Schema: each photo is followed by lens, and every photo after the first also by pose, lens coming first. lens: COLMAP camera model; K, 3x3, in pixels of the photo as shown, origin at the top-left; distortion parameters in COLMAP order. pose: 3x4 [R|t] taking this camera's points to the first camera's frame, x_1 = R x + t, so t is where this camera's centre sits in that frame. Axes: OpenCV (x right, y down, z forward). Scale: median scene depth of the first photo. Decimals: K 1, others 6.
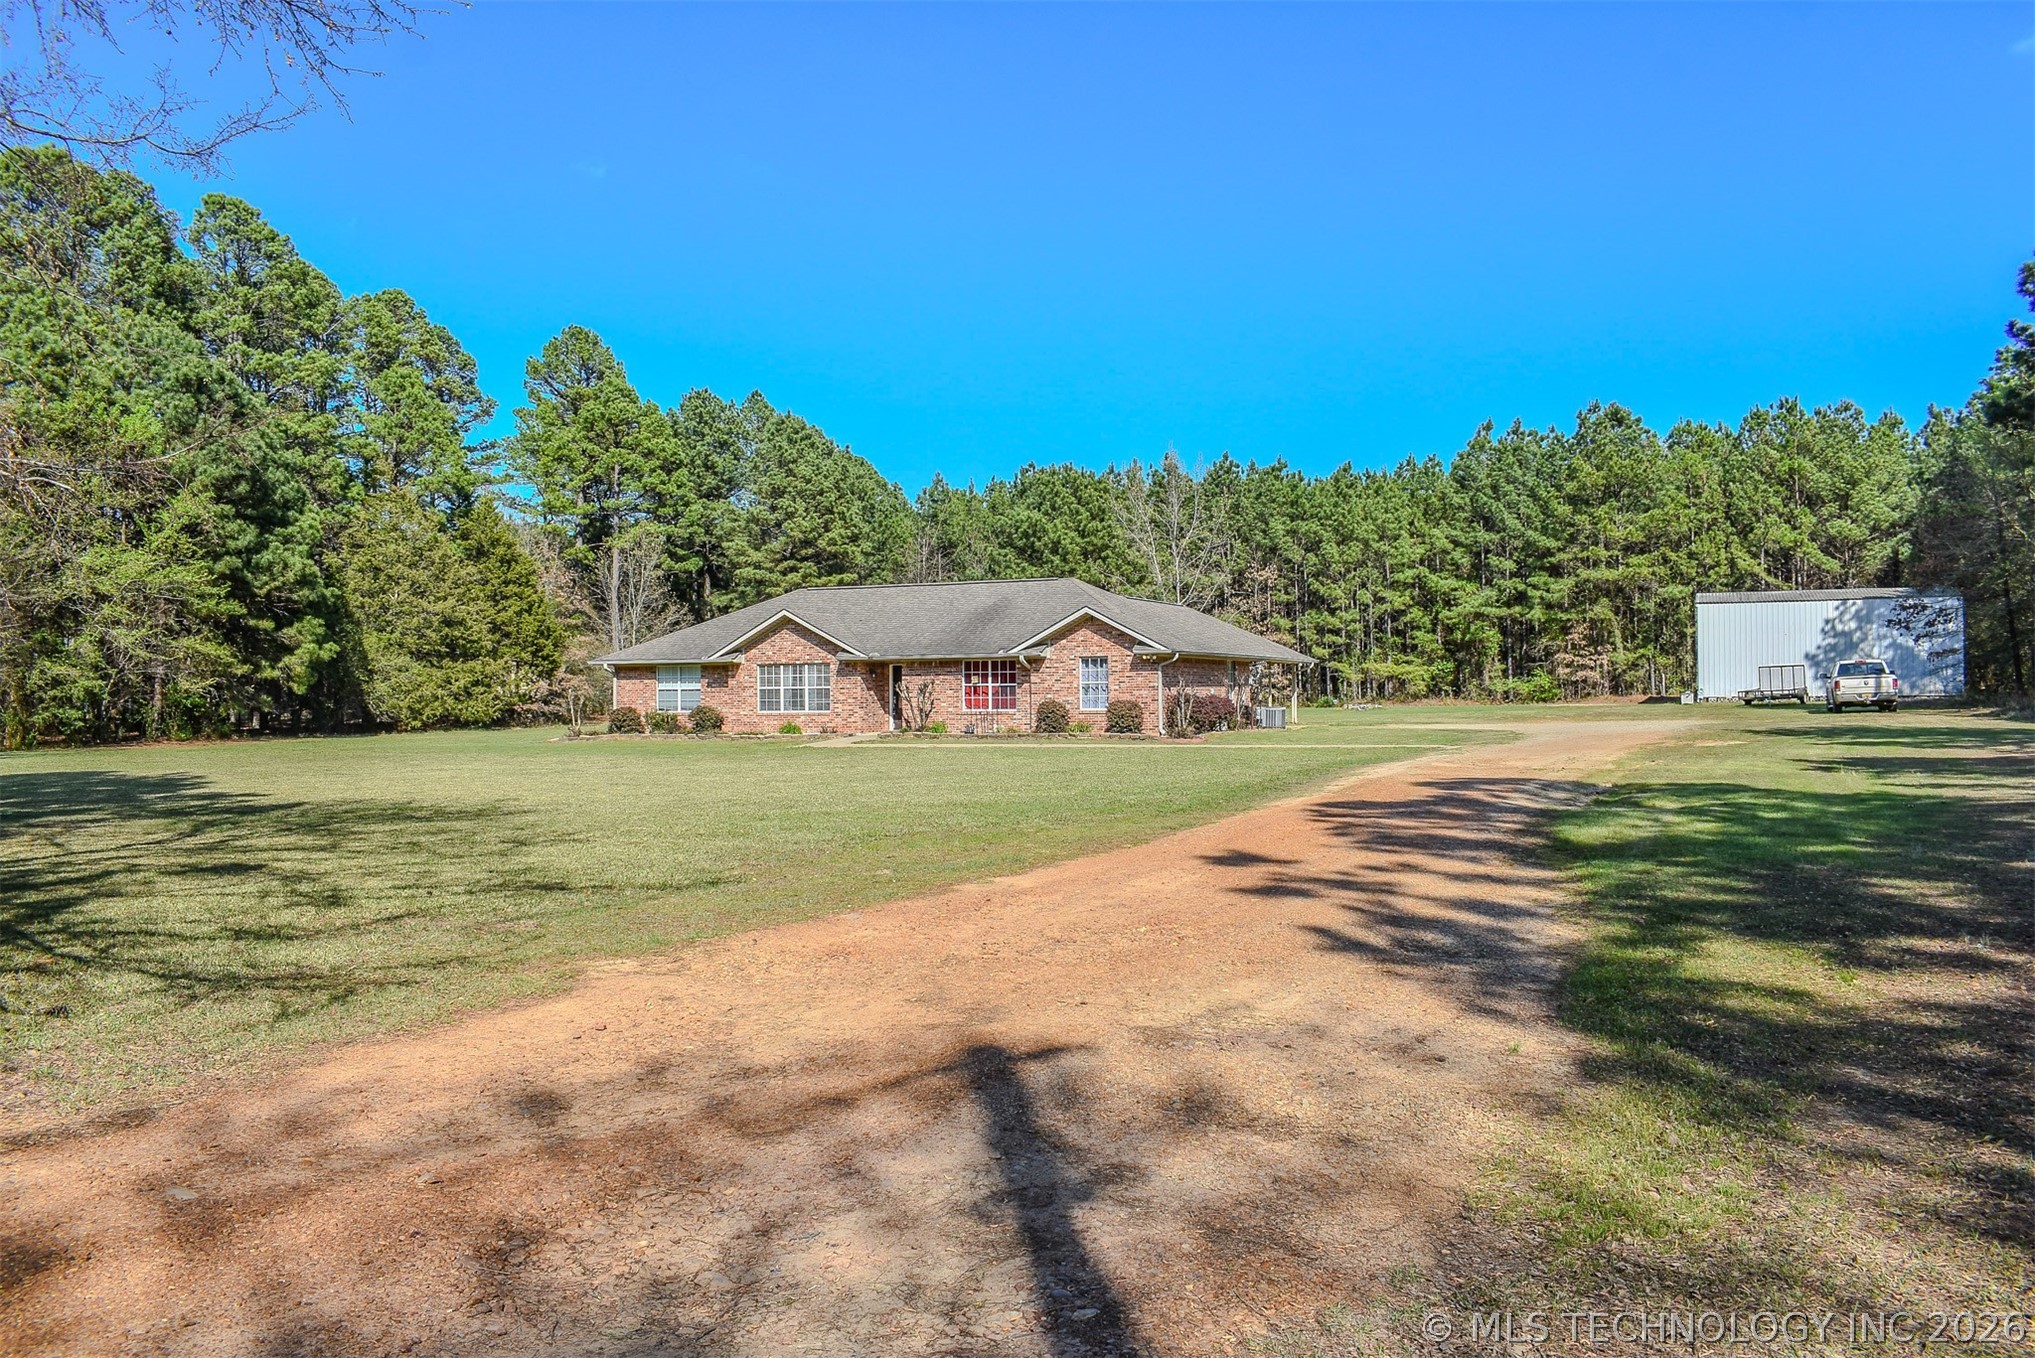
lens RADIAL K [[1602.5, 0, 1014.6], [0, 1602.5, 673.0], [0, 0, 1]] dist [-0.084686, 0.000226]
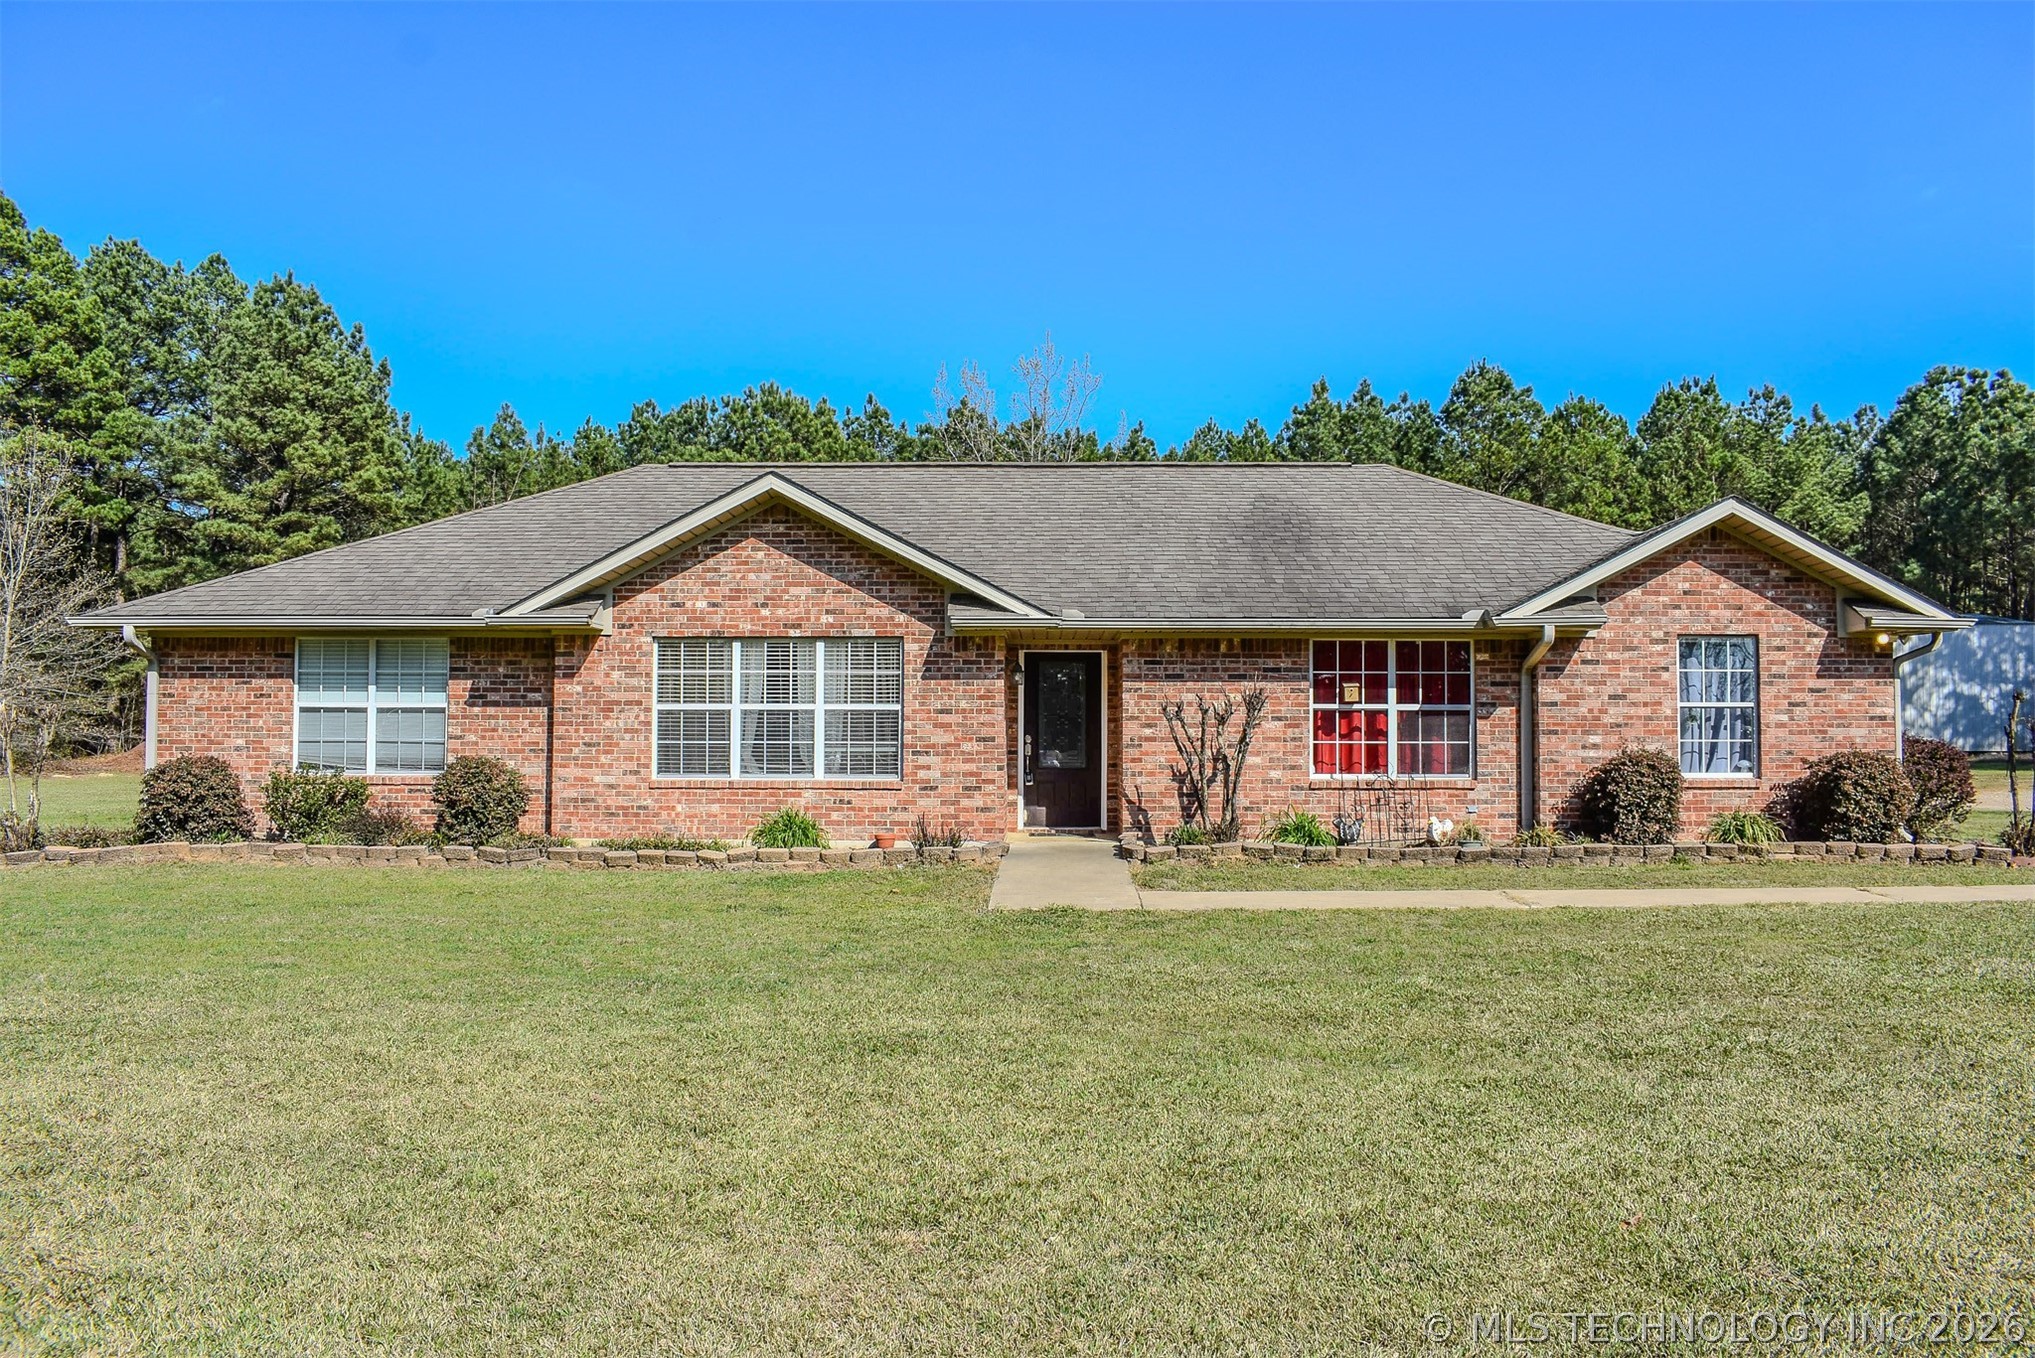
lens RADIAL K [[1602.5, 0, 1028.2], [0, 1602.5, 670.6], [0, 0, 1]] dist [-0.084686, 0.000226]
pose [[0.917480, 0.031588, 0.396527, -0.200347], [-0.015744, 0.998945, -0.043150, 0.013484], [-0.397471, 0.033346, 0.917009, 0.595785]]
